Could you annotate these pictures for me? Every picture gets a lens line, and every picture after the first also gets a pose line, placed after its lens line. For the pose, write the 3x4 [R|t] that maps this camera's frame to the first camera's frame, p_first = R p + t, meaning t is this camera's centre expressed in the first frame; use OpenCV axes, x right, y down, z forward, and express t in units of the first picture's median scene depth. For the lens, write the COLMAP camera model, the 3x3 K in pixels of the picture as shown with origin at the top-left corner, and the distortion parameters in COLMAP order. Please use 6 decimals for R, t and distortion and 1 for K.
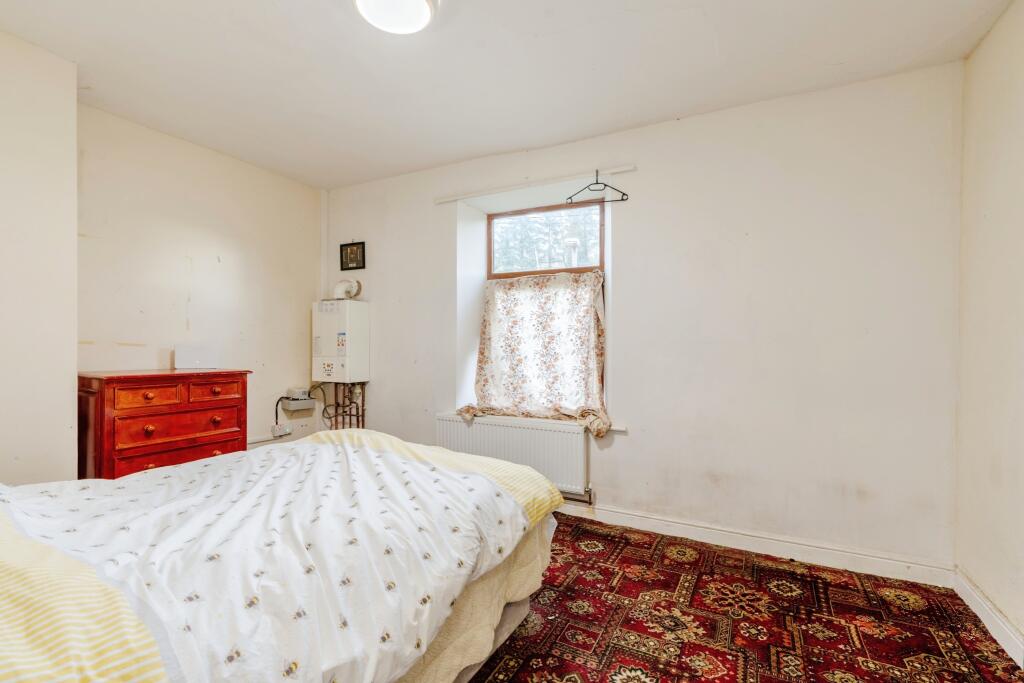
lens RADIAL K [[467.1, 0, 504.7], [0, 467.1, 341.1], [0, 0, 1]] dist [-0.009451, 0.003790]
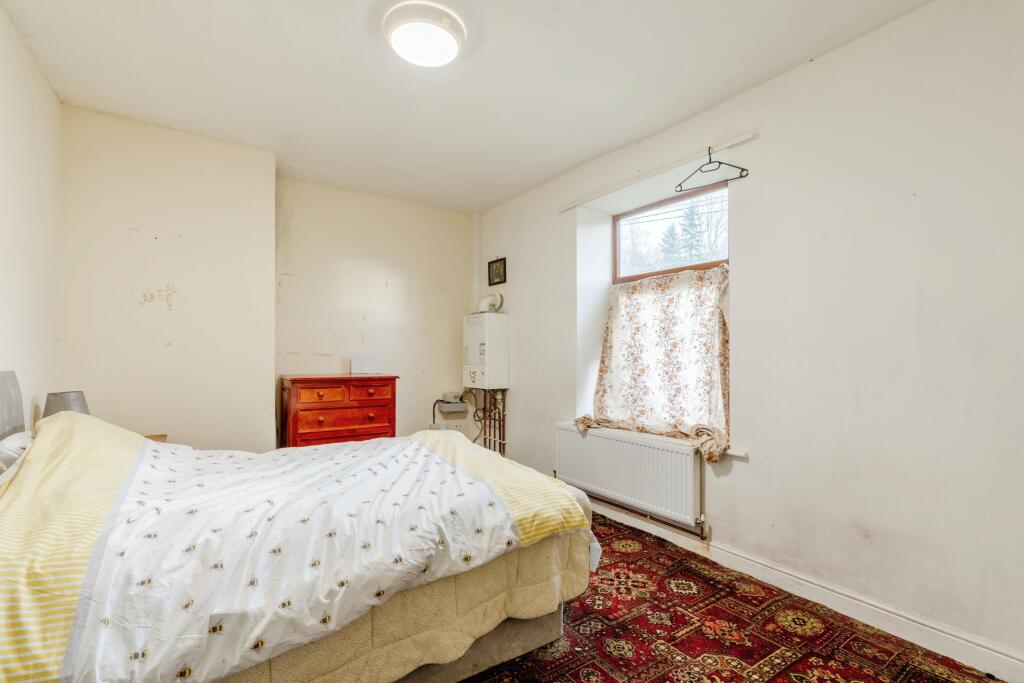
lens RADIAL K [[467.1, 0, 508.0], [0, 467.1, 348.0], [0, 0, 1]] dist [-0.009451, 0.003790]
pose [[0.884303, -0.010784, -0.466790, 0.297134], [0.008031, 0.999937, -0.007887, 0.004026], [0.466845, 0.003225, 0.884333, 0.087041]]
